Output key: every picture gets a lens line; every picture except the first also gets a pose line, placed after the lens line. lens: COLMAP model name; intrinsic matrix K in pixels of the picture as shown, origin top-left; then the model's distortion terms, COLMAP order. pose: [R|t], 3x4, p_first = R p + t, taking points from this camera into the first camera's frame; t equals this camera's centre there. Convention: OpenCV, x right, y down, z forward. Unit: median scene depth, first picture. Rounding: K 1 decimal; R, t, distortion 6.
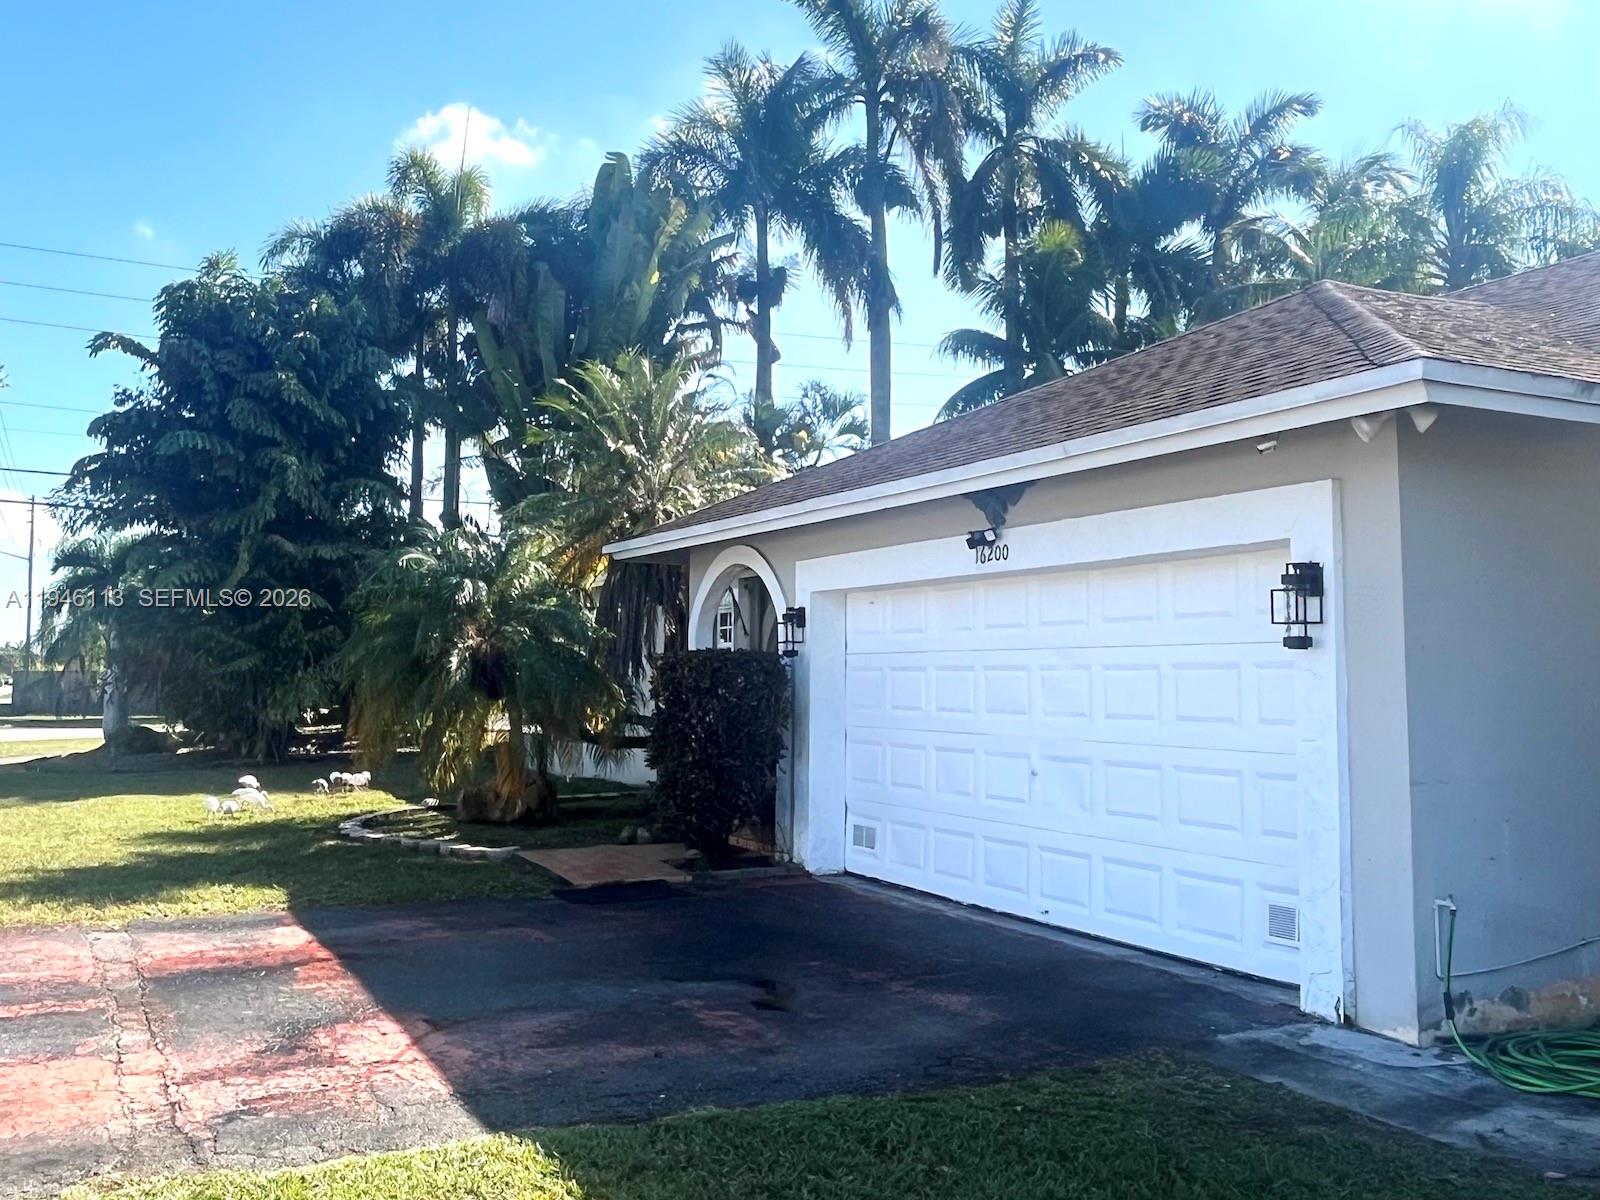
lens RADIAL K [[1294.3, 0, 800.8], [0, 1294.3, 595.7], [0, 0, 1]] dist [0.003680, 0.008027]
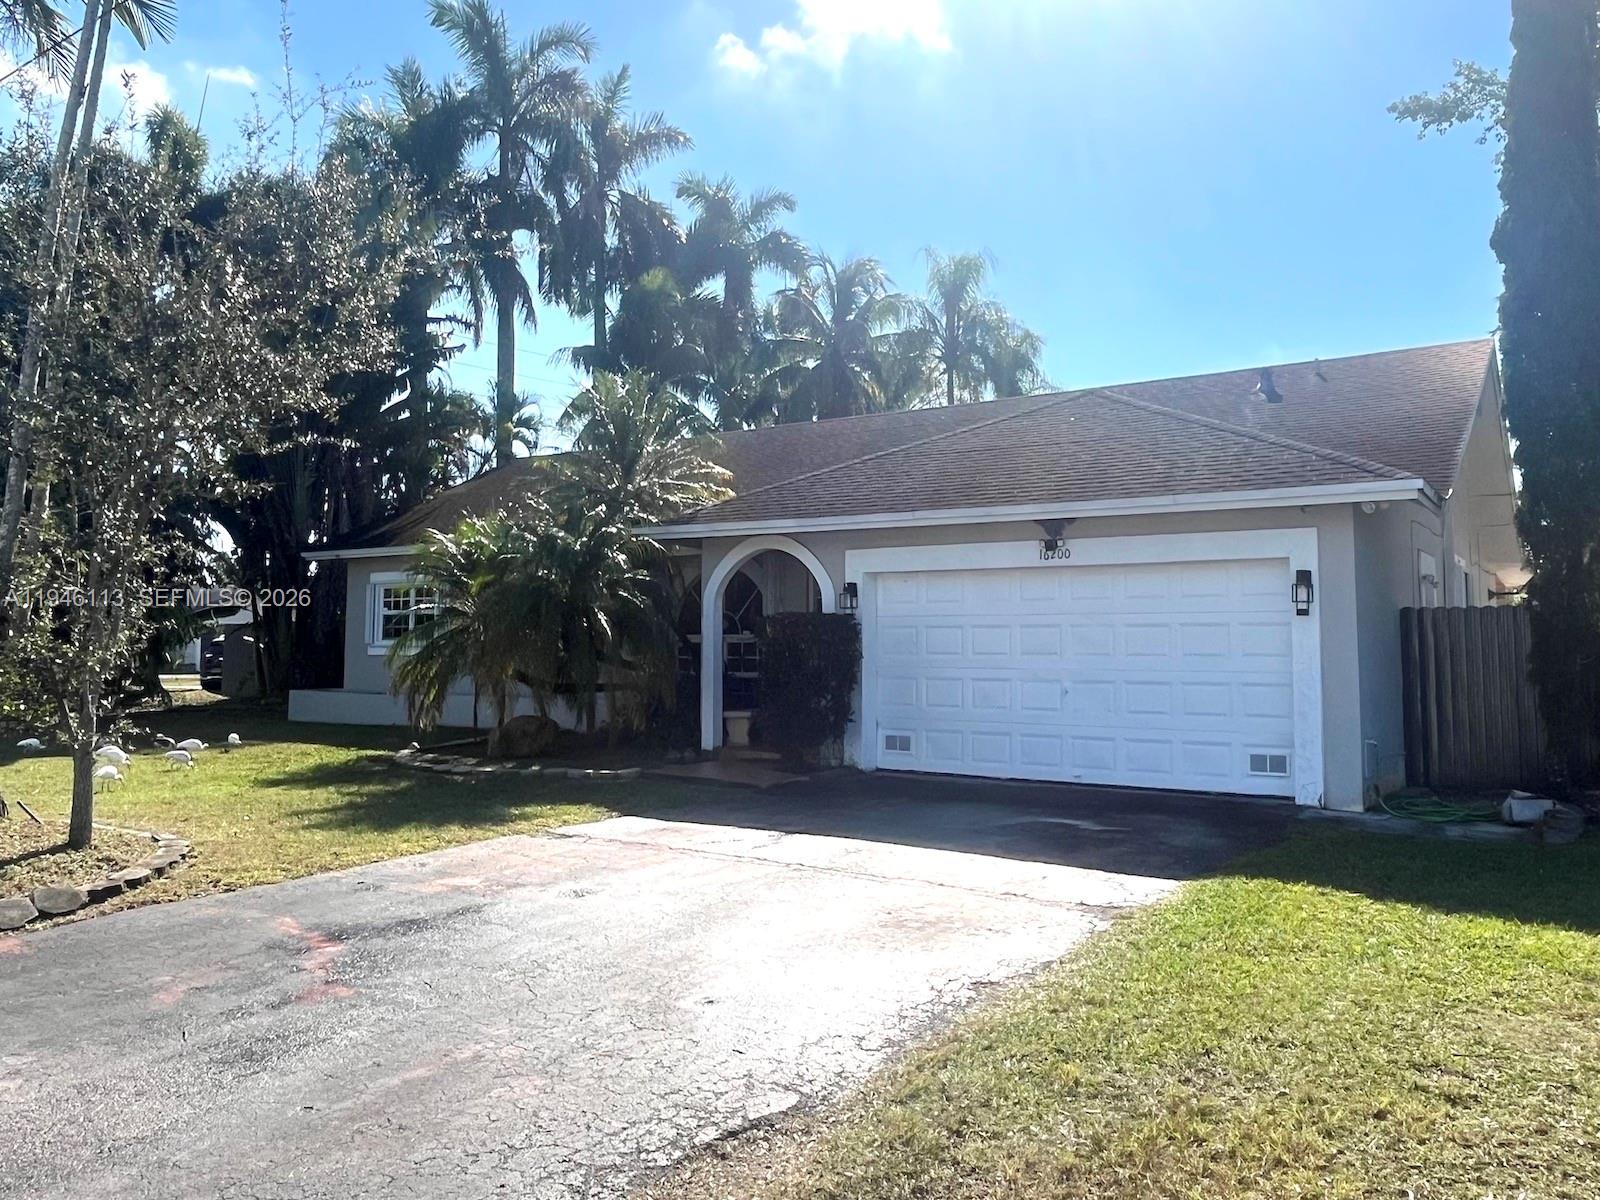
lens RADIAL K [[1127.1, 0, 799.6], [0, 1127.1, 597.8], [0, 0, 1]] dist [-0.008306, -0.000170]
pose [[0.843788, 0.008434, 0.536610, -0.268180], [-0.026213, 0.999331, 0.025512, -0.001914], [-0.536036, -0.035593, 0.843444, 0.000913]]
